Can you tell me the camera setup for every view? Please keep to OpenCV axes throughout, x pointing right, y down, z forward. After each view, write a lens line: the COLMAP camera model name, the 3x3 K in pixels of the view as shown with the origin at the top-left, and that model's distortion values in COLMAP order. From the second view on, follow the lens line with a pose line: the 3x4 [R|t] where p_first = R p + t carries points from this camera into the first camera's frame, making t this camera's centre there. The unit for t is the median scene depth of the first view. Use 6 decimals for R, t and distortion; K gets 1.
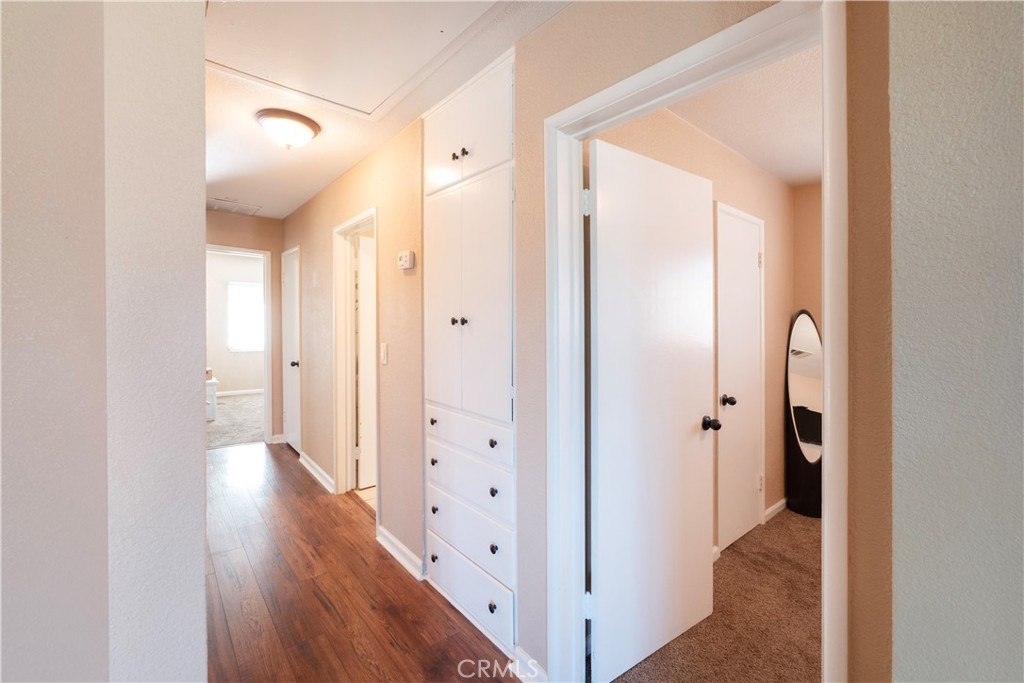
lens RADIAL K [[430.3, 0, 505.5], [0, 430.3, 325.4], [0, 0, 1]] dist [-0.003871, 0.001110]
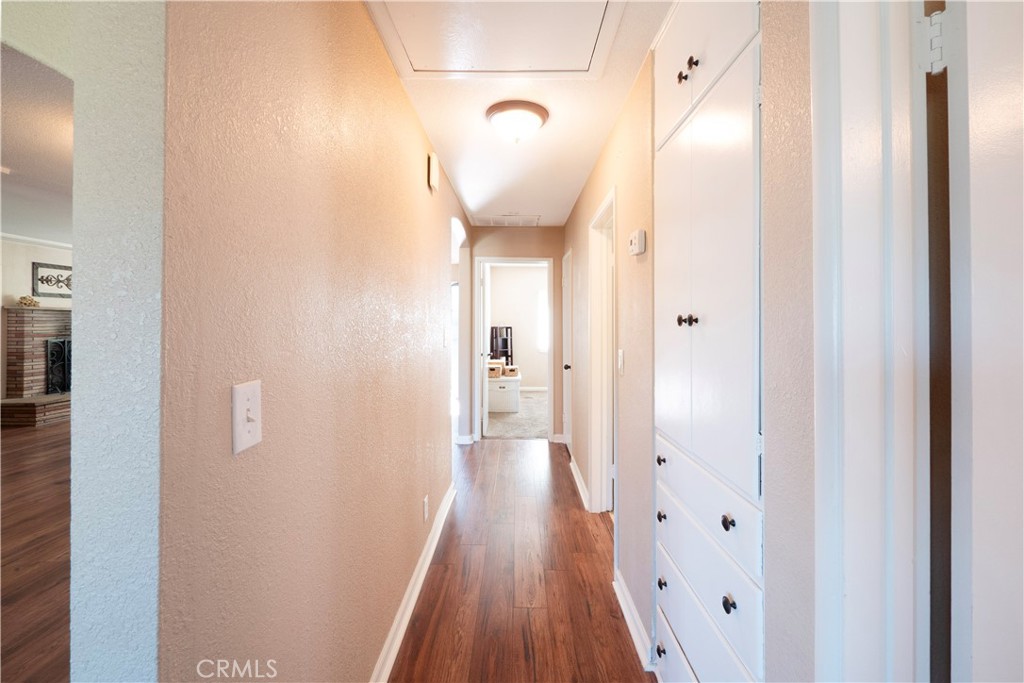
lens RADIAL K [[430.3, 0, 512.2], [0, 430.3, 325.6], [0, 0, 1]] dist [-0.003871, 0.001110]
pose [[0.772406, 0.003038, -0.635122, 0.085526], [-0.011877, 0.999883, -0.009662, 0.006816], [0.635018, 0.015007, 0.772351, 0.251806]]
